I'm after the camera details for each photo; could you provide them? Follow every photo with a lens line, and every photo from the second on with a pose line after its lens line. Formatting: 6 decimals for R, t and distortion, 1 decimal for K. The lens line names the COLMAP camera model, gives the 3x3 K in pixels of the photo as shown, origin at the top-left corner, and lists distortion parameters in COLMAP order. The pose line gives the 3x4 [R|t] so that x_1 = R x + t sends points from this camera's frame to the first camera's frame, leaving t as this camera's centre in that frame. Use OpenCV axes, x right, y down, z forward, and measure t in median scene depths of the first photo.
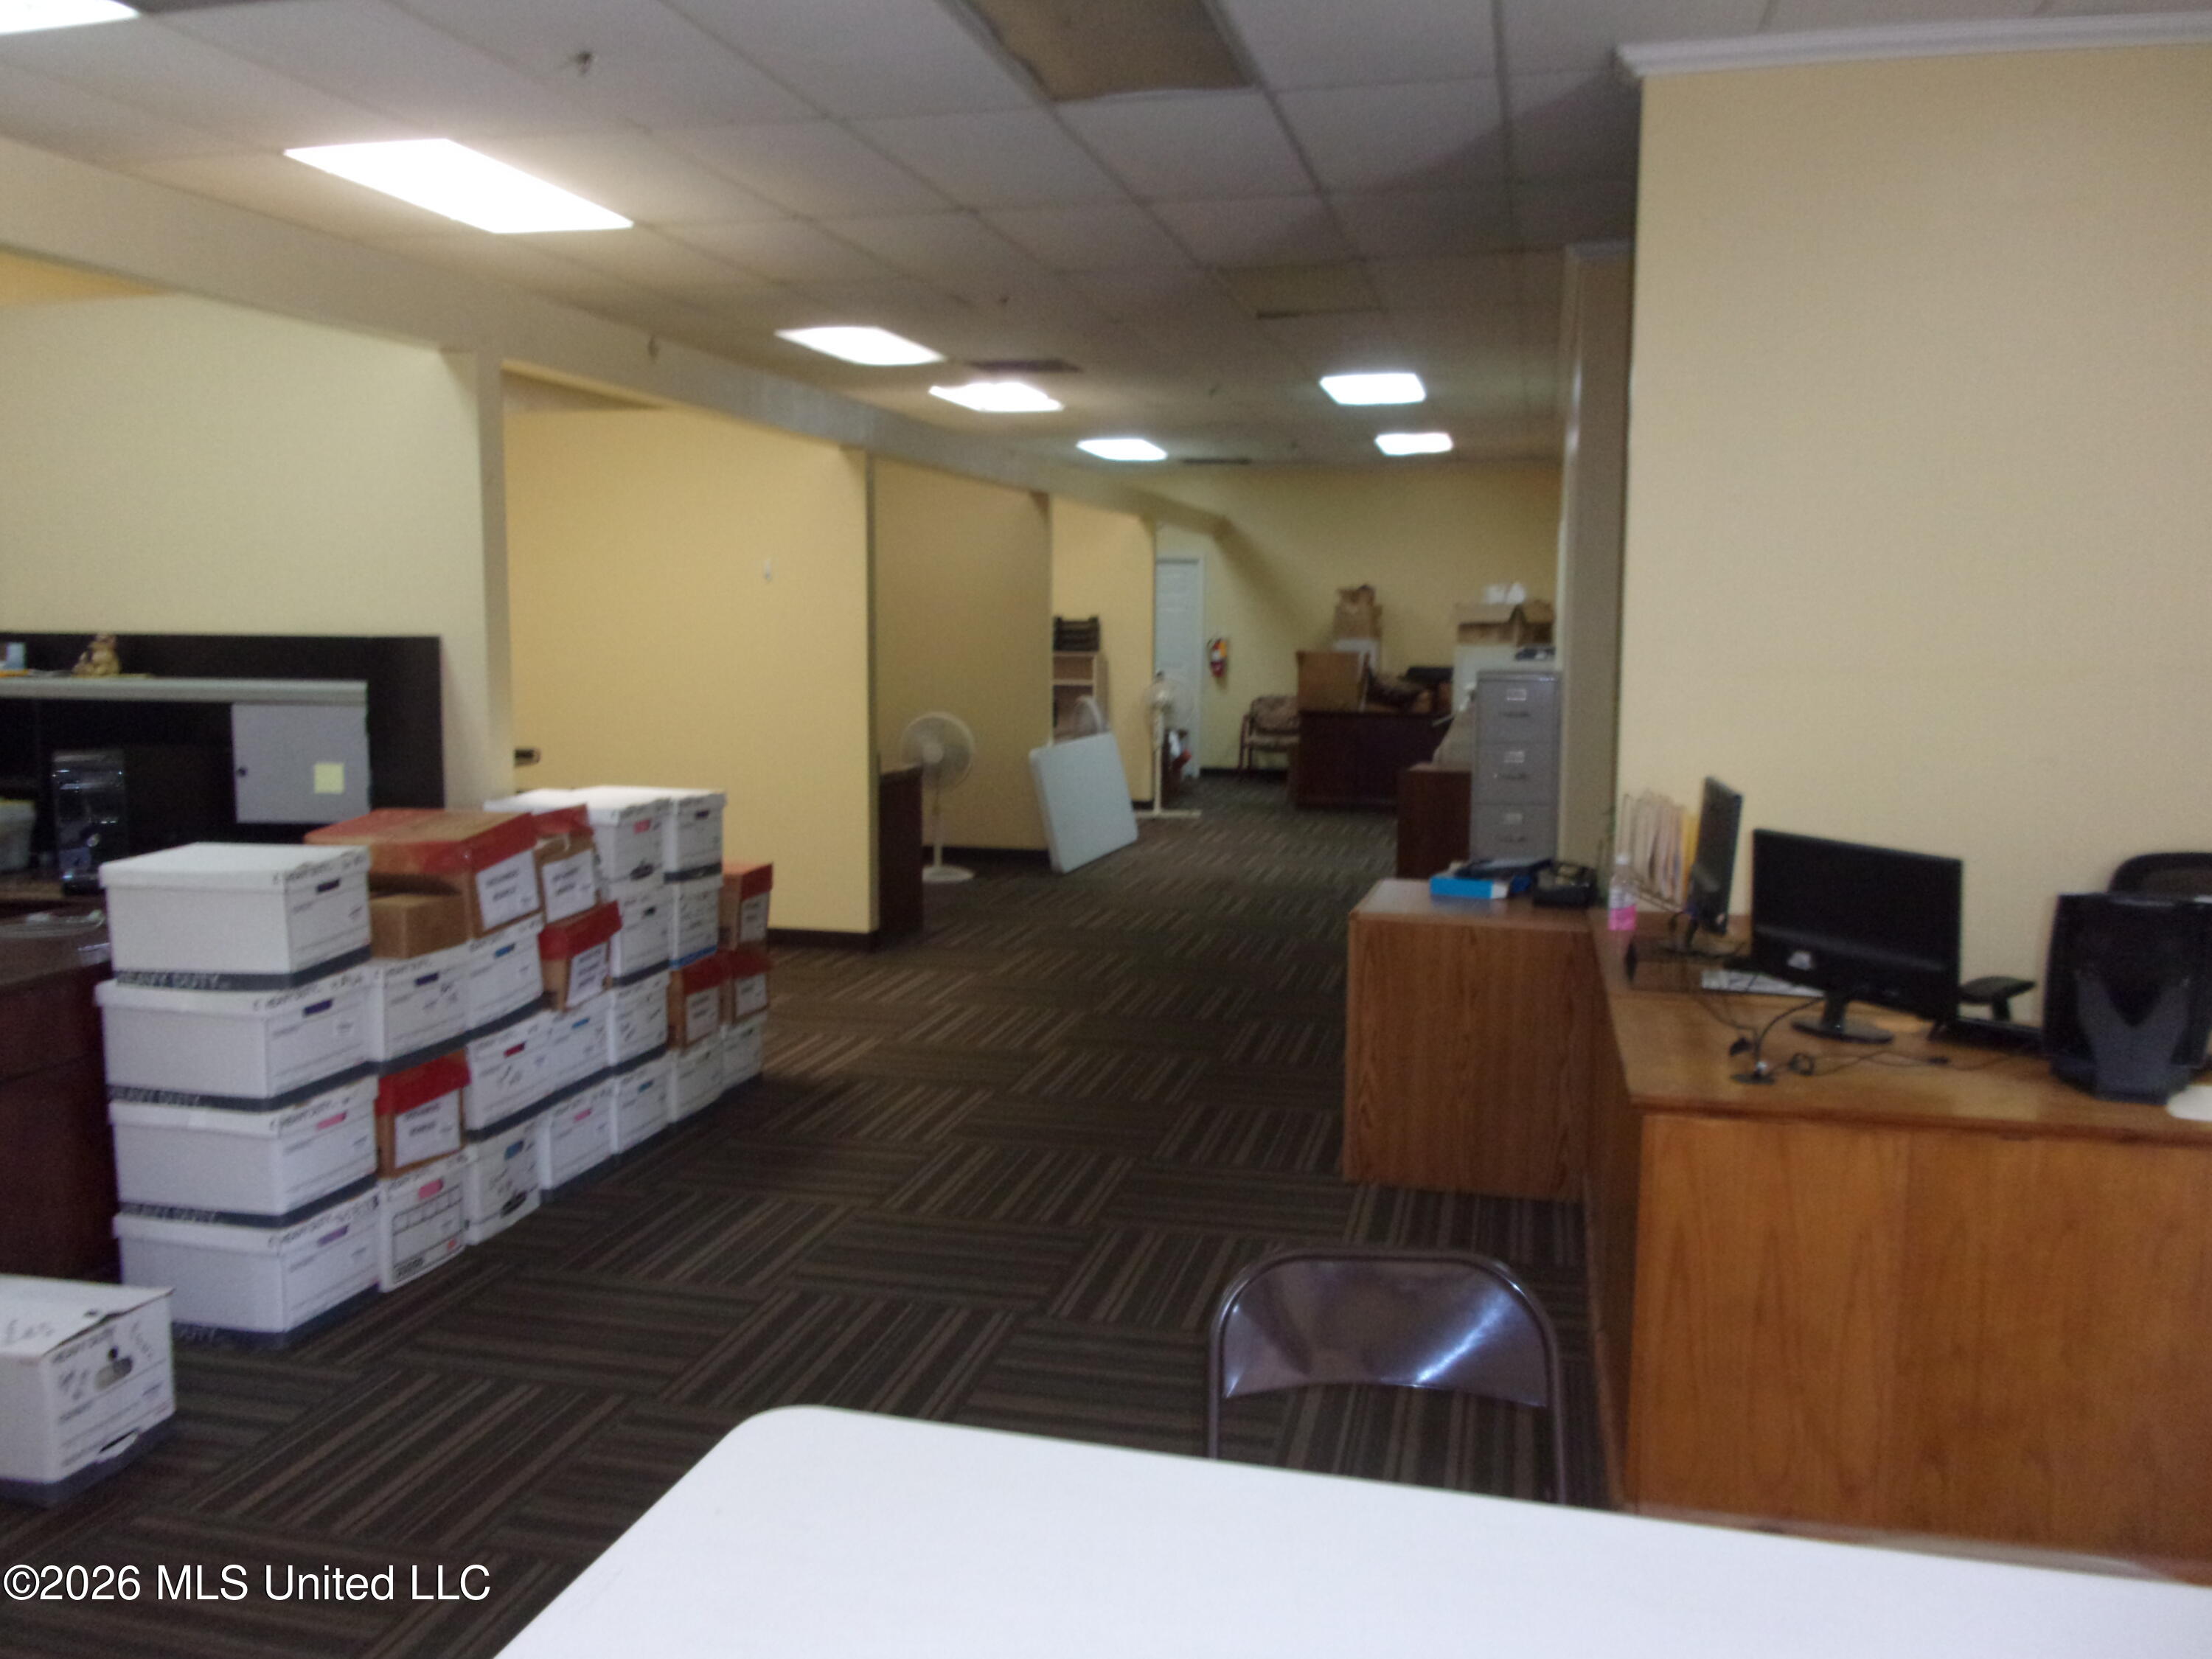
lens RADIAL K [[1826.3, 0, 1098.8], [0, 1826.3, 834.7], [0, 0, 1]] dist [-0.011698, -0.014345]
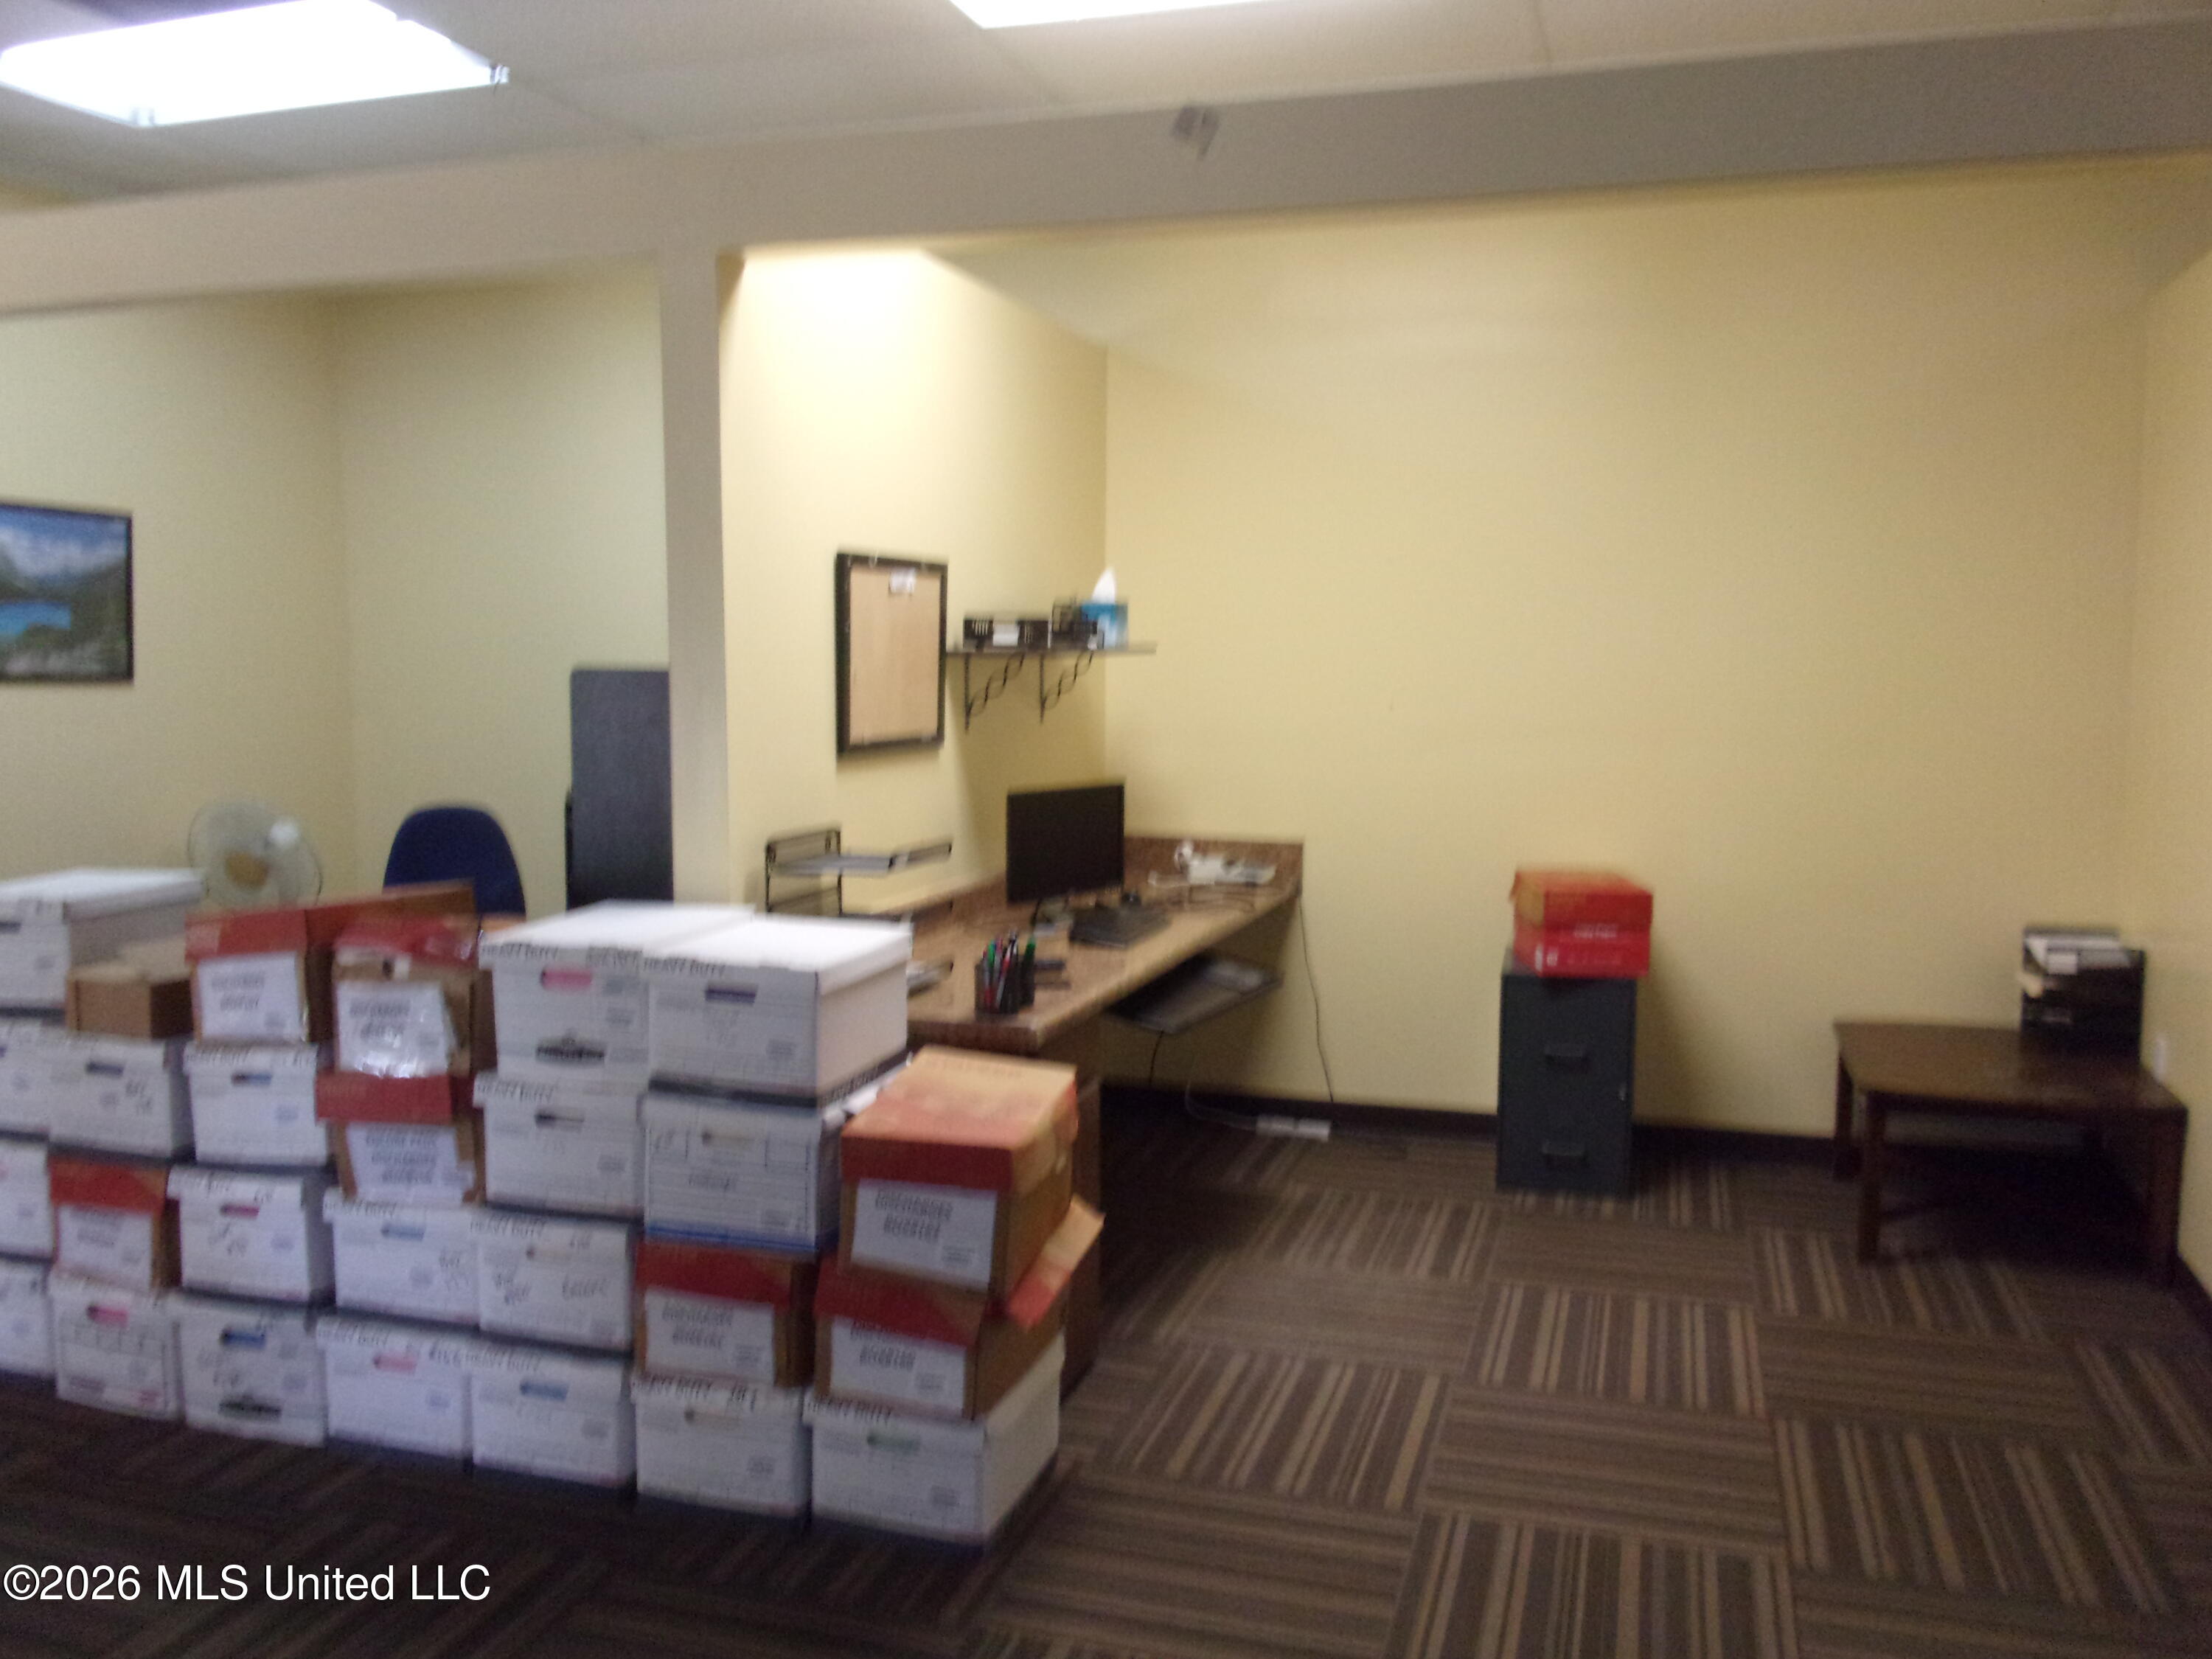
lens RADIAL K [[1826.3, 0, 1103.9], [0, 1826.3, 825.9], [0, 0, 1]] dist [-0.011698, -0.014345]
pose [[-0.066782, 0.094316, -0.993300, 0.416533], [-0.123606, 0.987072, 0.102035, -0.171618], [0.990082, 0.129592, -0.054260, 1.478708]]
